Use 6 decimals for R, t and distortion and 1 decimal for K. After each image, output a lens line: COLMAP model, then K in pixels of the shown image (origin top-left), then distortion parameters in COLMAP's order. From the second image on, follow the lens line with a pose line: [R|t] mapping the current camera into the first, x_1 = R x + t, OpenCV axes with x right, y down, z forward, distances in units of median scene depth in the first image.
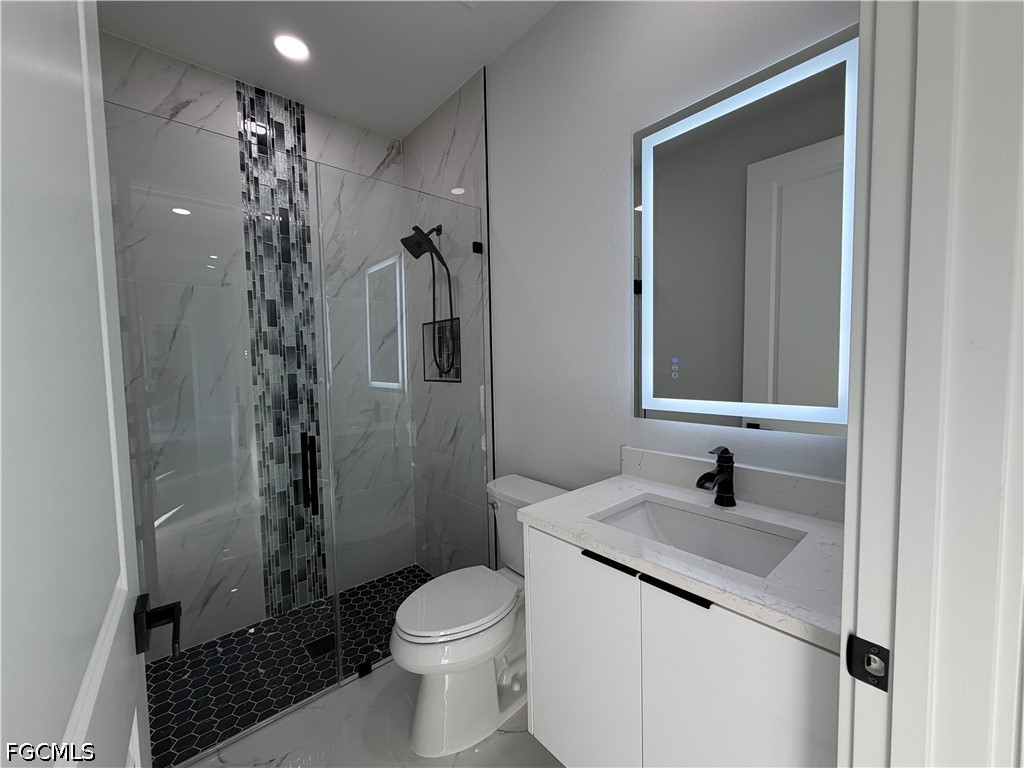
lens RADIAL K [[408.0, 0, 511.3], [0, 408.0, 383.5], [0, 0, 1]] dist [-0.000527, -0.000948]
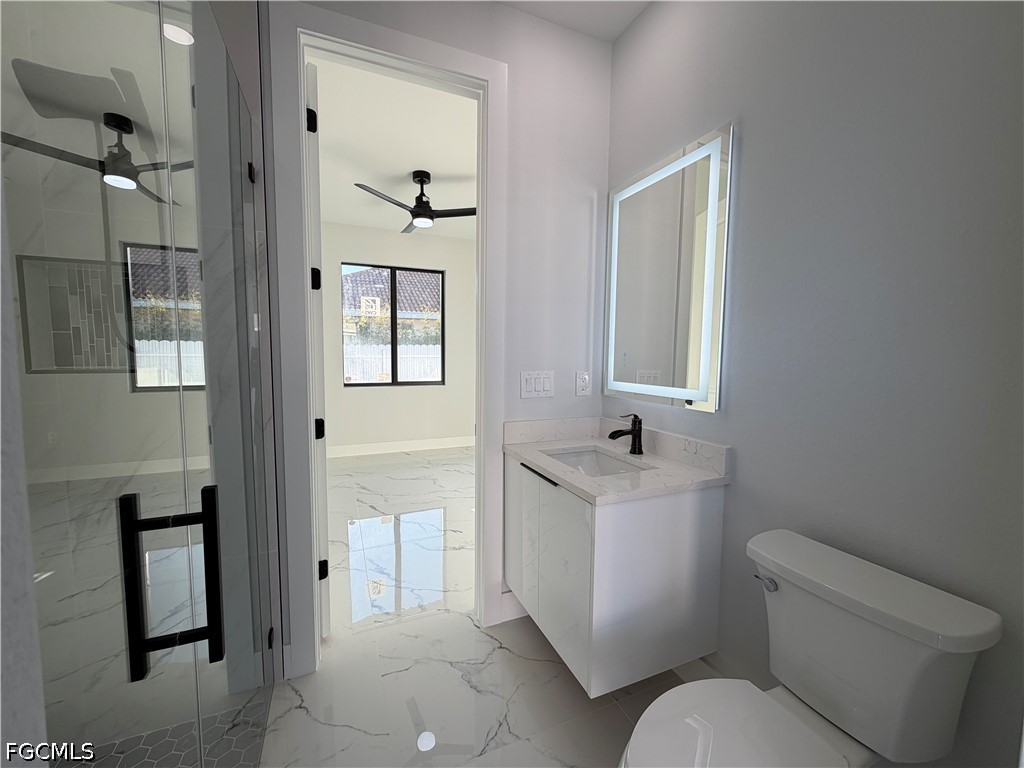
lens RADIAL K [[408.0, 0, 509.1], [0, 408.0, 385.4], [0, 0, 1]] dist [-0.000527, -0.000948]
pose [[0.952185, 0.049987, -0.301405, 0.518662], [-0.042840, 0.998623, 0.030280, 0.025817], [0.302504, -0.015920, 0.953015, -0.533779]]
